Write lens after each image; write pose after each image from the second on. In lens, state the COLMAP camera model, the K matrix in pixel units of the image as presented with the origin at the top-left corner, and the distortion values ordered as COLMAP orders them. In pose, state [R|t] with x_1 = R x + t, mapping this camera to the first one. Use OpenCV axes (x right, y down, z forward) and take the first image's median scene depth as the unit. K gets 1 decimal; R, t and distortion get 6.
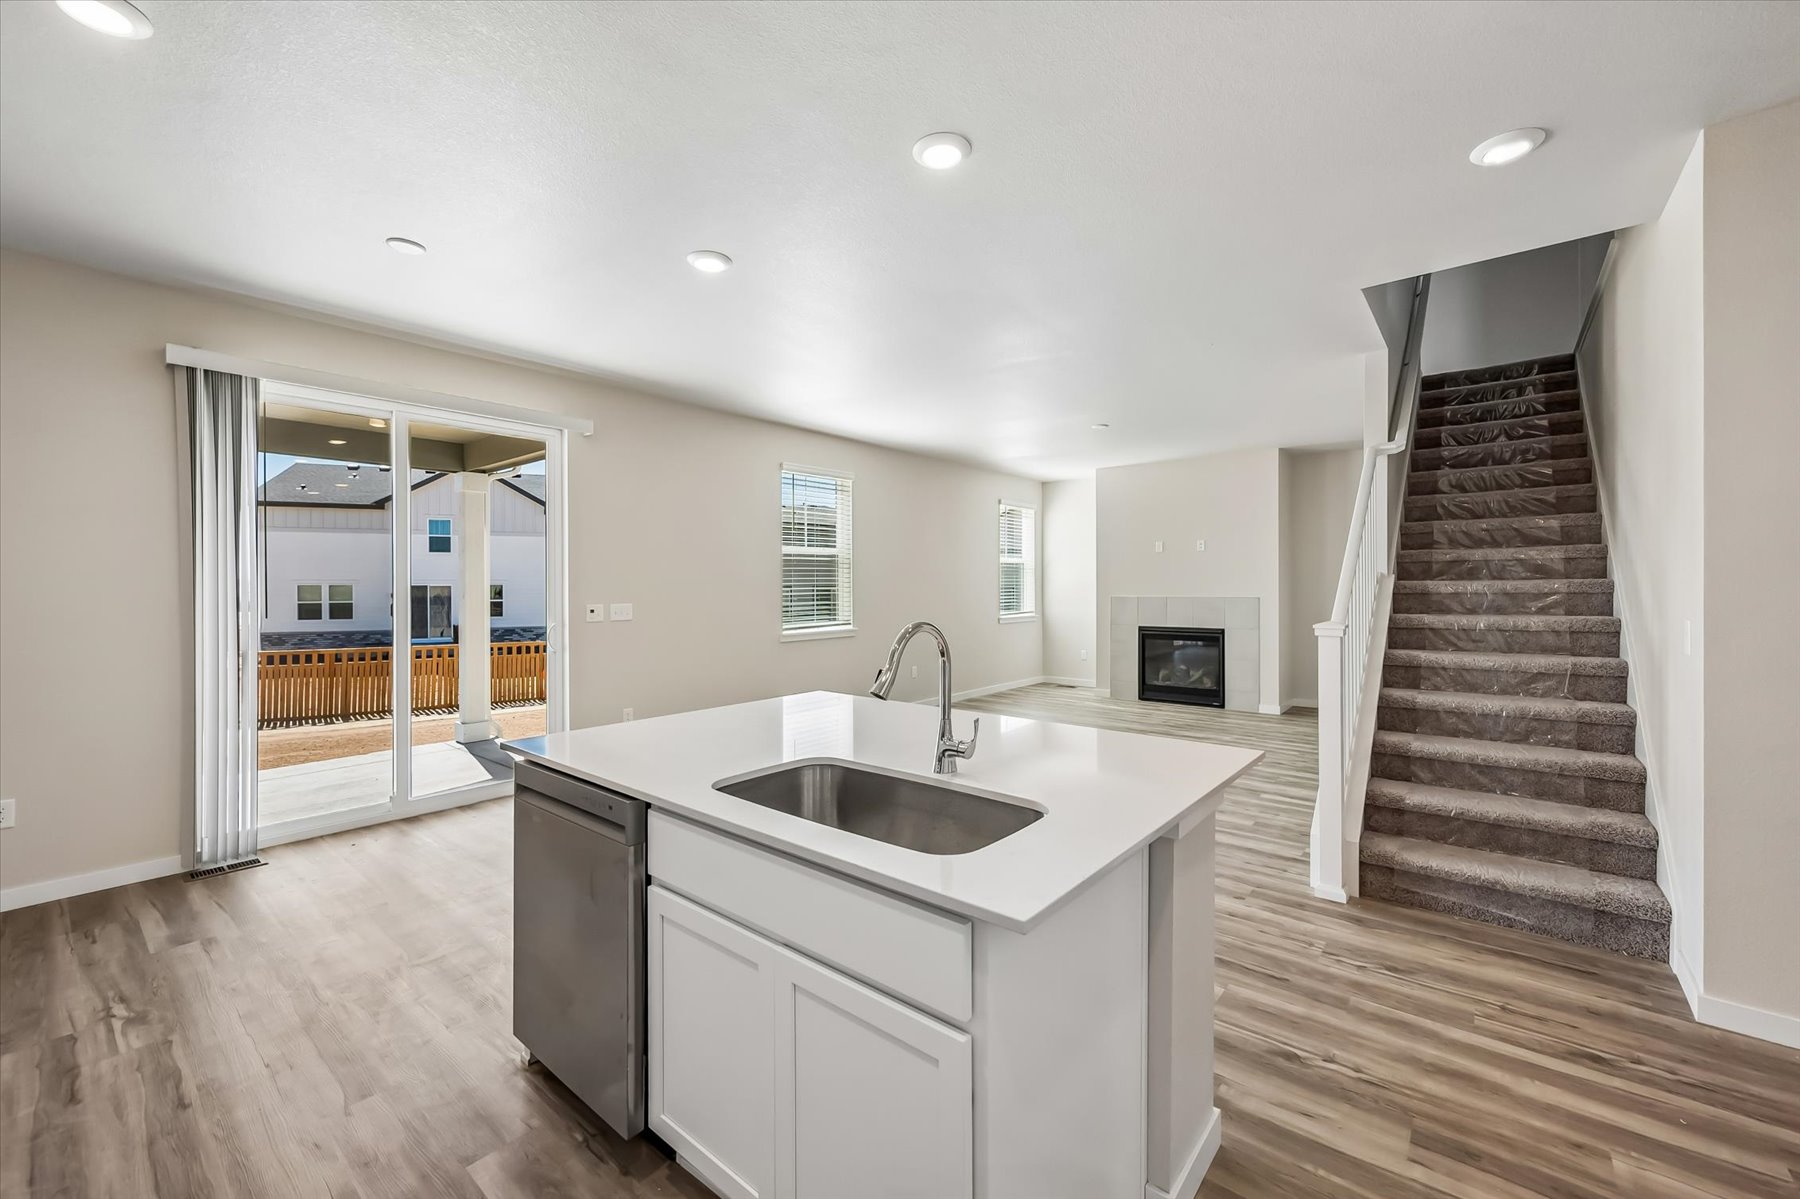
lens RADIAL K [[718.6, 0, 903.8], [0, 718.6, 586.8], [0, 0, 1]] dist [0.001750, 0.000086]
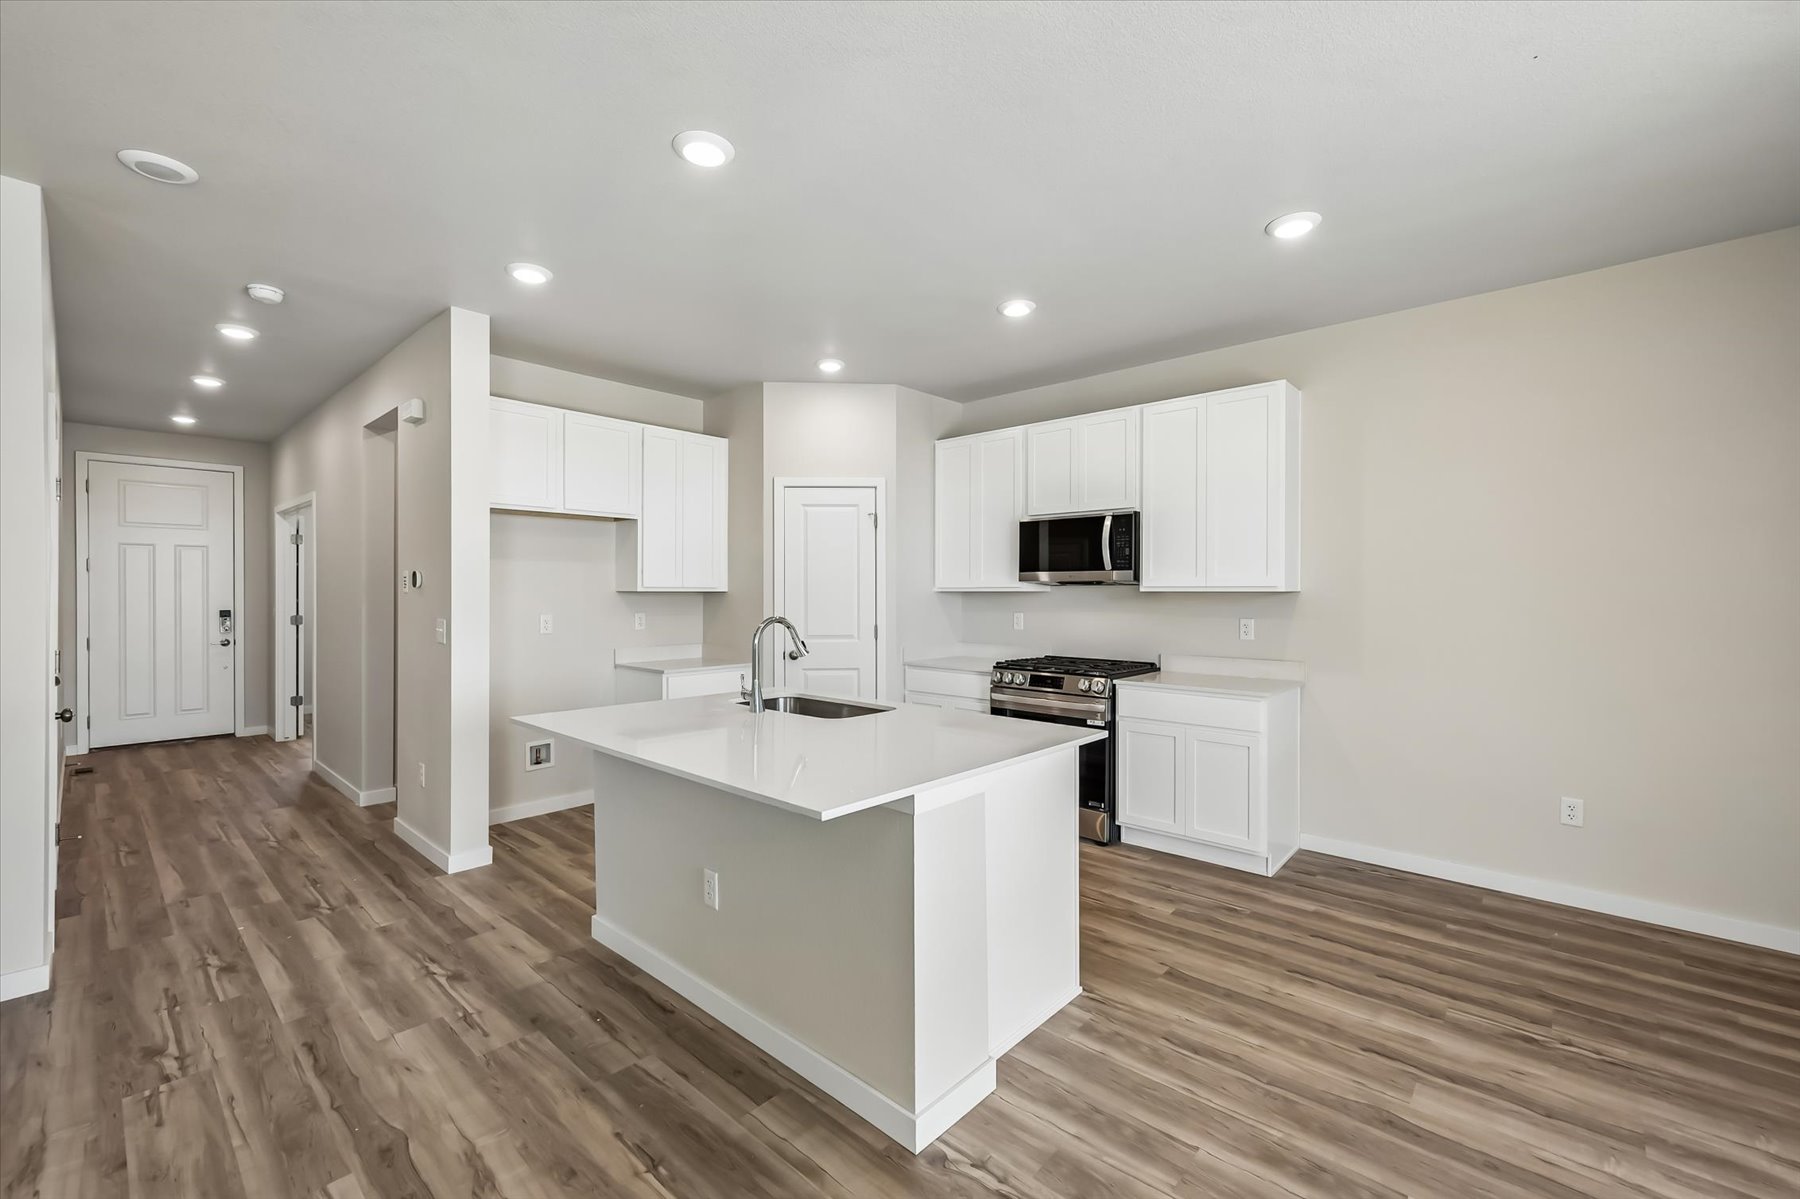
lens RADIAL K [[738.6, 0, 905.9], [0, 738.6, 597.6], [0, 0, 1]] dist [0.002119, 0.000472]
pose [[-0.999303, 0.001289, 0.037316, -0.165618], [0.001719, 0.999932, 0.011498, -0.008080], [-0.037299, 0.011554, -0.999237, 1.296059]]
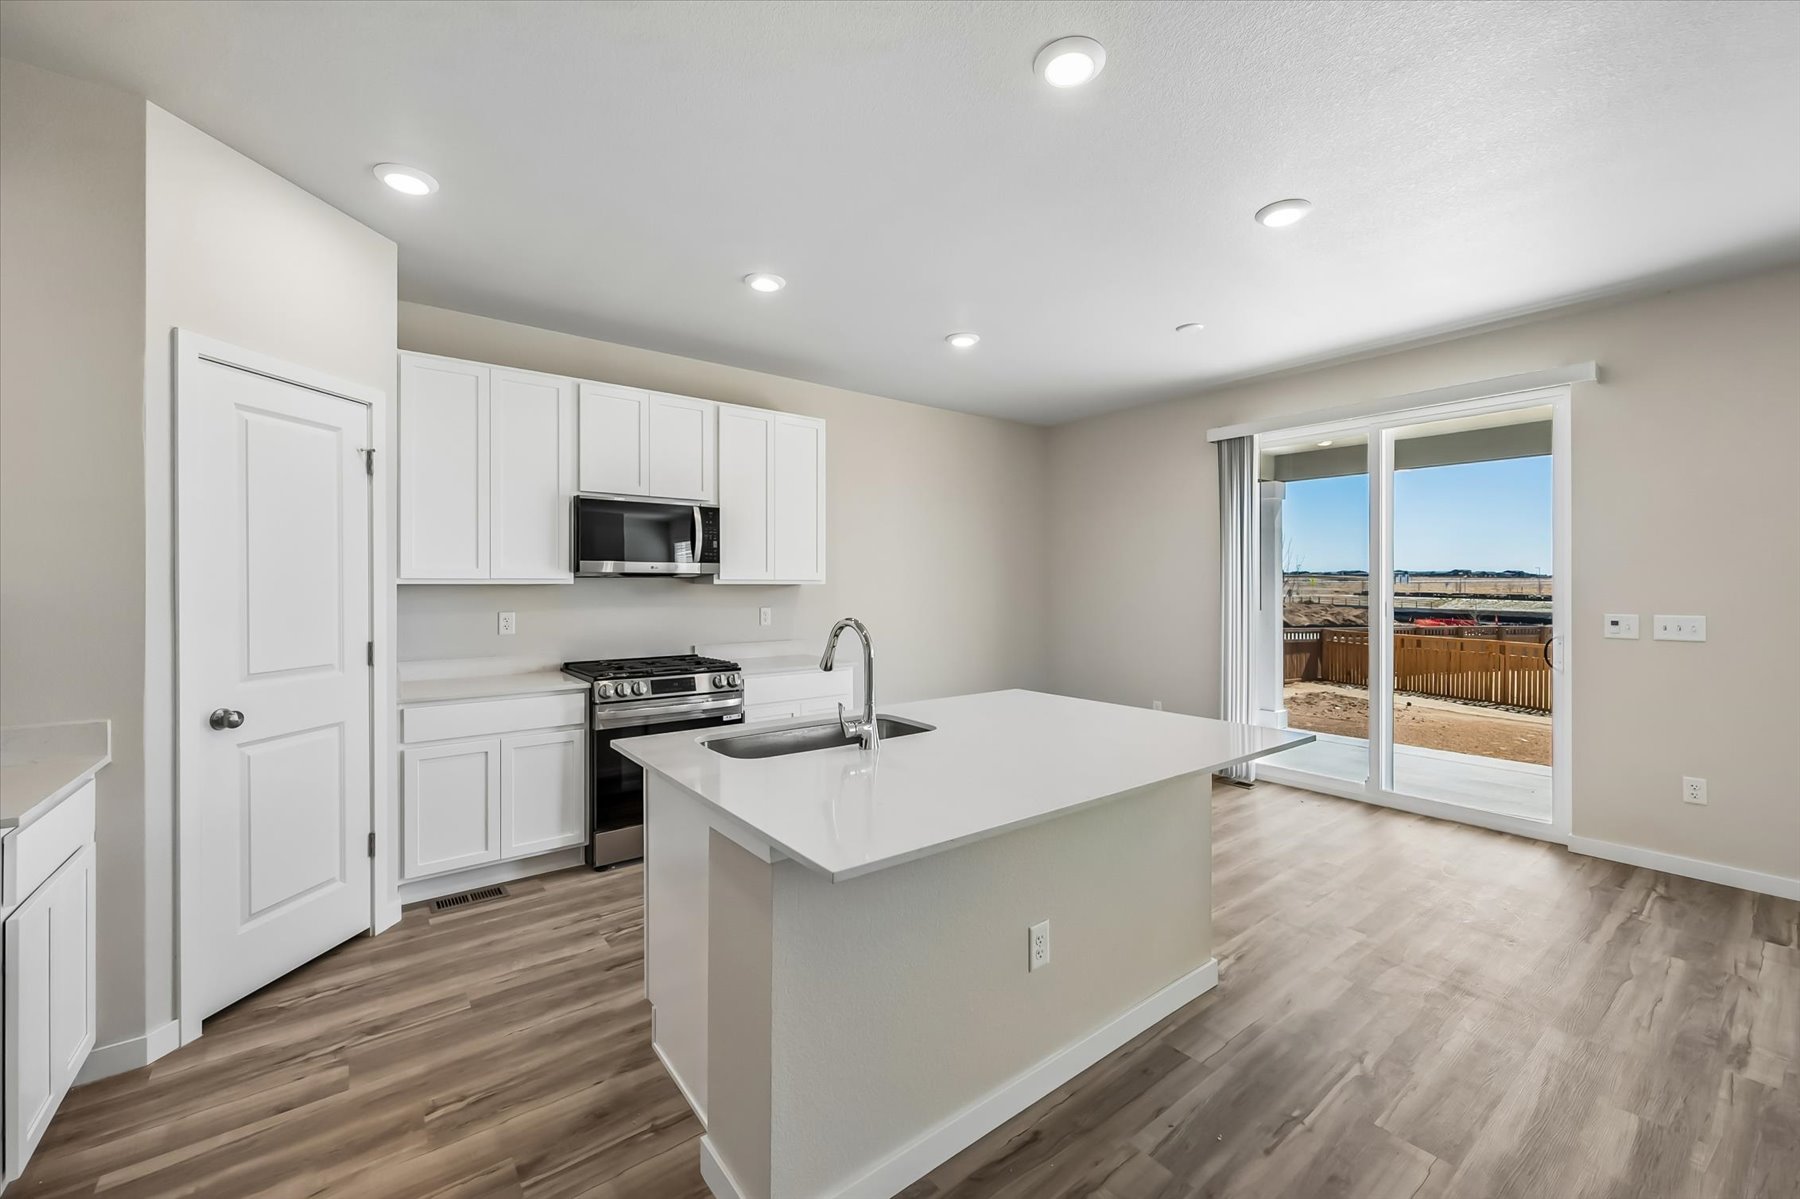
lens RADIAL K [[718.6, 0, 903.8], [0, 718.6, 586.8], [0, 0, 1]] dist [0.001750, 0.000086]
pose [[-0.215336, 0.005982, -0.976522, 0.586954], [-0.002679, 0.999974, 0.006717, -0.007363], [0.976536, 0.004063, -0.215314, 0.645861]]
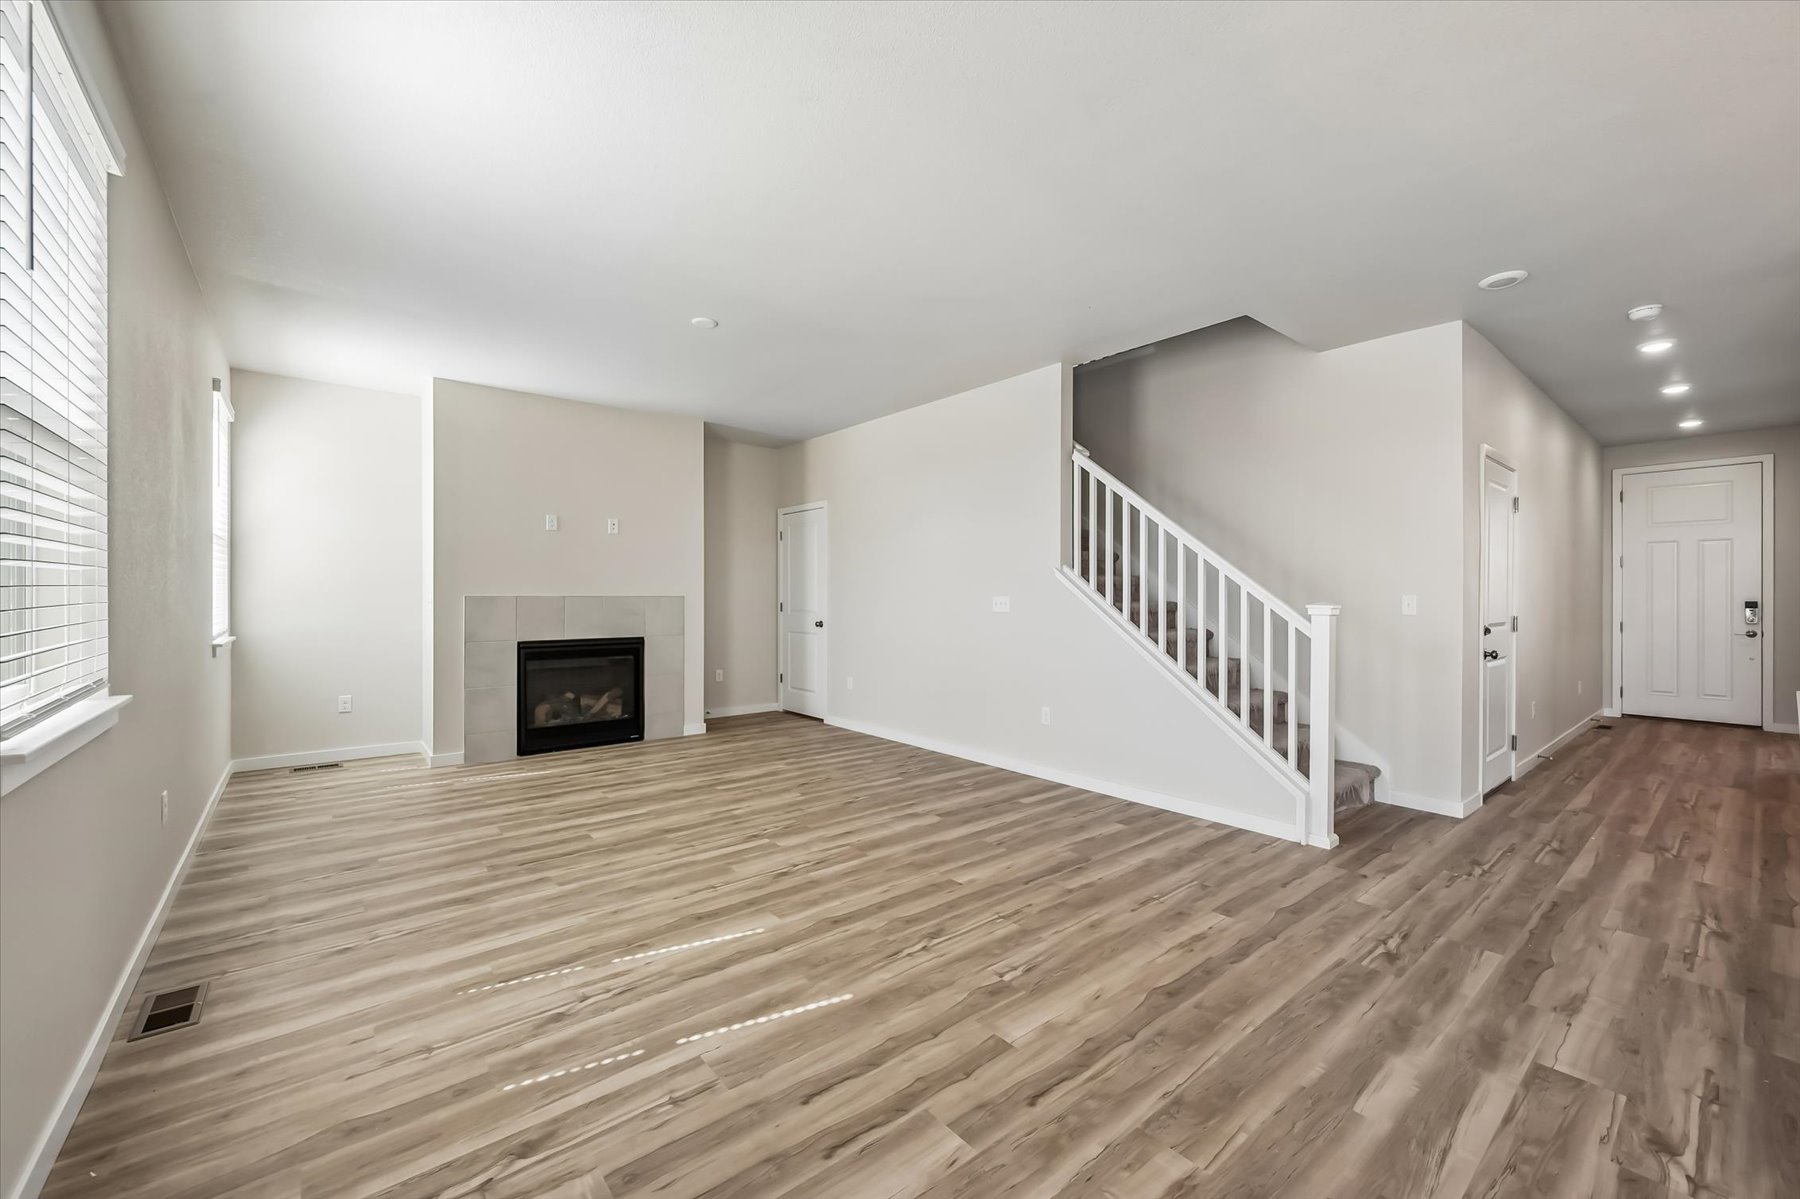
lens RADIAL K [[716.8, 0, 900.0], [0, 716.8, 599.5], [0, 0, 1]] dist [0.002104, 0.000191]
pose [[0.188676, -0.000604, 0.982039, -0.563297], [-0.000468, 1.000000, 0.000705, 0.037409], [-0.982039, -0.000592, 0.188675, 1.260987]]
